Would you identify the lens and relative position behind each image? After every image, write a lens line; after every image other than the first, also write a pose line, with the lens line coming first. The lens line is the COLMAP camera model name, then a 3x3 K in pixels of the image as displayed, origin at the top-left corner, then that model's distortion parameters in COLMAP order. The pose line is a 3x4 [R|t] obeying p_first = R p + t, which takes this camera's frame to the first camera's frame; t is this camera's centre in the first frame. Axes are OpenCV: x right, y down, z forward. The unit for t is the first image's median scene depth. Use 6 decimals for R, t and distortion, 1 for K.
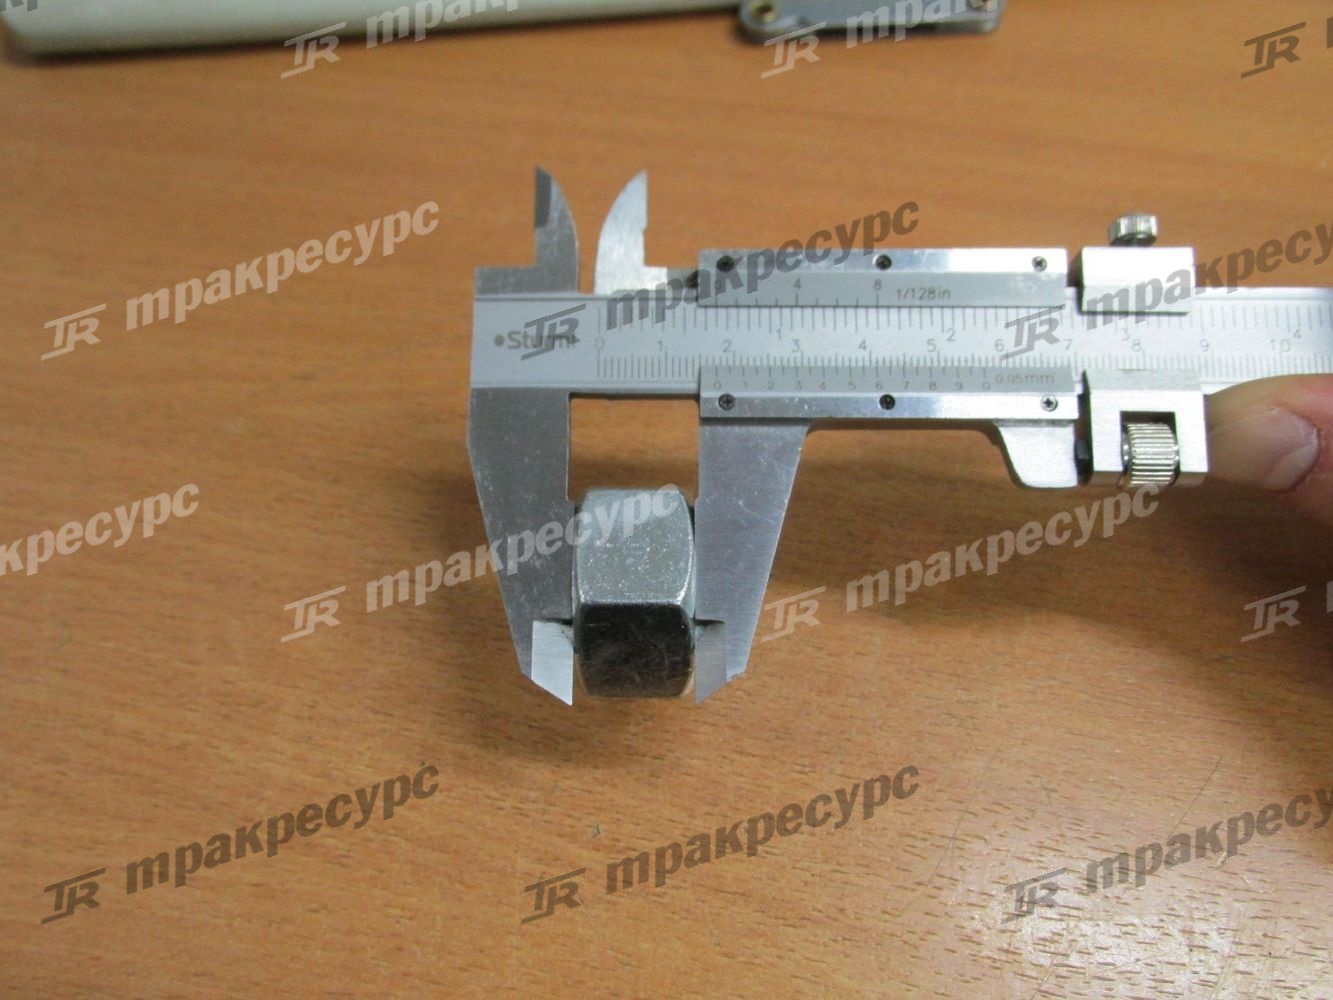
lens RADIAL K [[1166.5, 0, 661.2], [0, 1166.5, 503.5], [0, 0, 1]] dist [-0.020170, -0.019913]
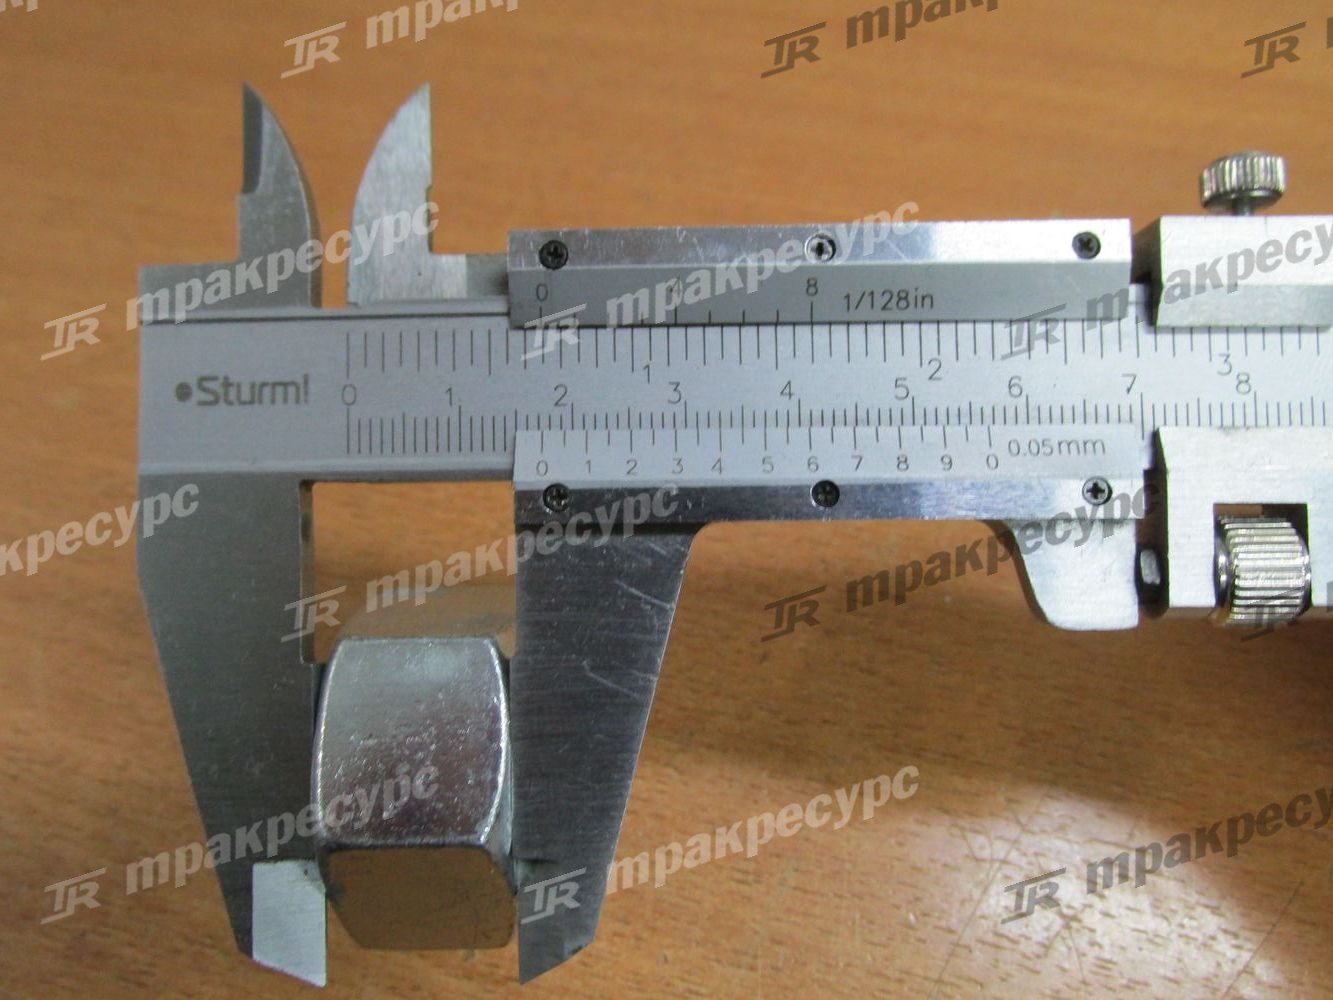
lens RADIAL K [[1166.5, 0, 655.5], [0, 1166.5, 522.2], [0, 0, 1]] dist [-0.020170, -0.019913]
pose [[0.999792, -0.019441, 0.006099, 0.100475], [0.018403, 0.990096, 0.139178, -0.153101], [-0.008745, -0.139037, 0.990249, 0.398646]]
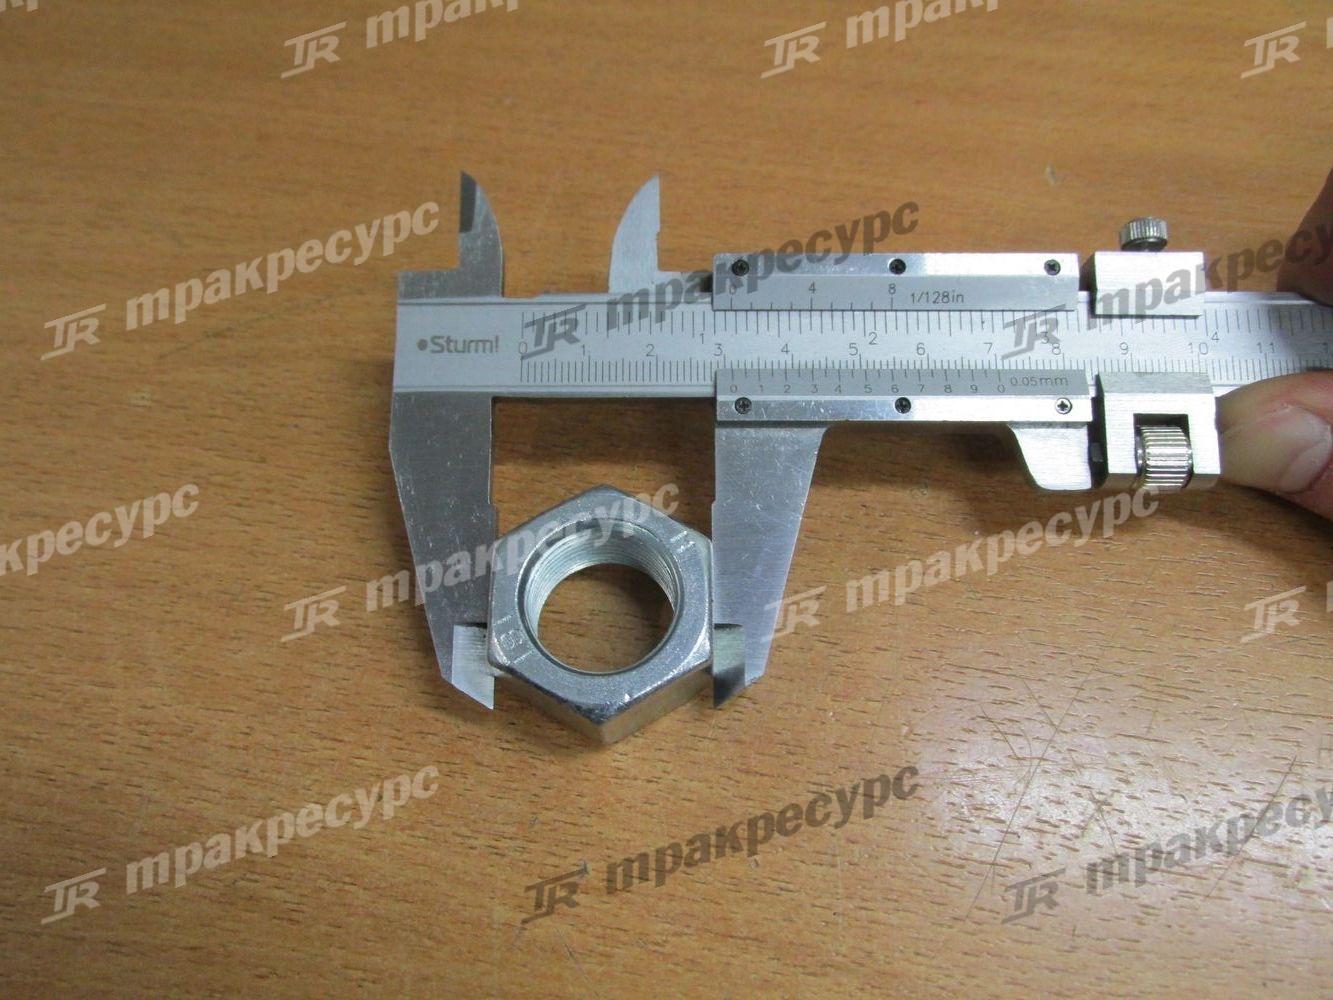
lens RADIAL K [[1166.5, 0, 639.8], [0, 1166.5, 520.0], [0, 0, 1]] dist [-0.020170, -0.019913]
pose [[0.999805, -0.005558, 0.018925, -0.051723], [0.005362, 0.999932, 0.010384, 0.000082], [-0.018982, -0.010280, 0.999767, -0.000798]]
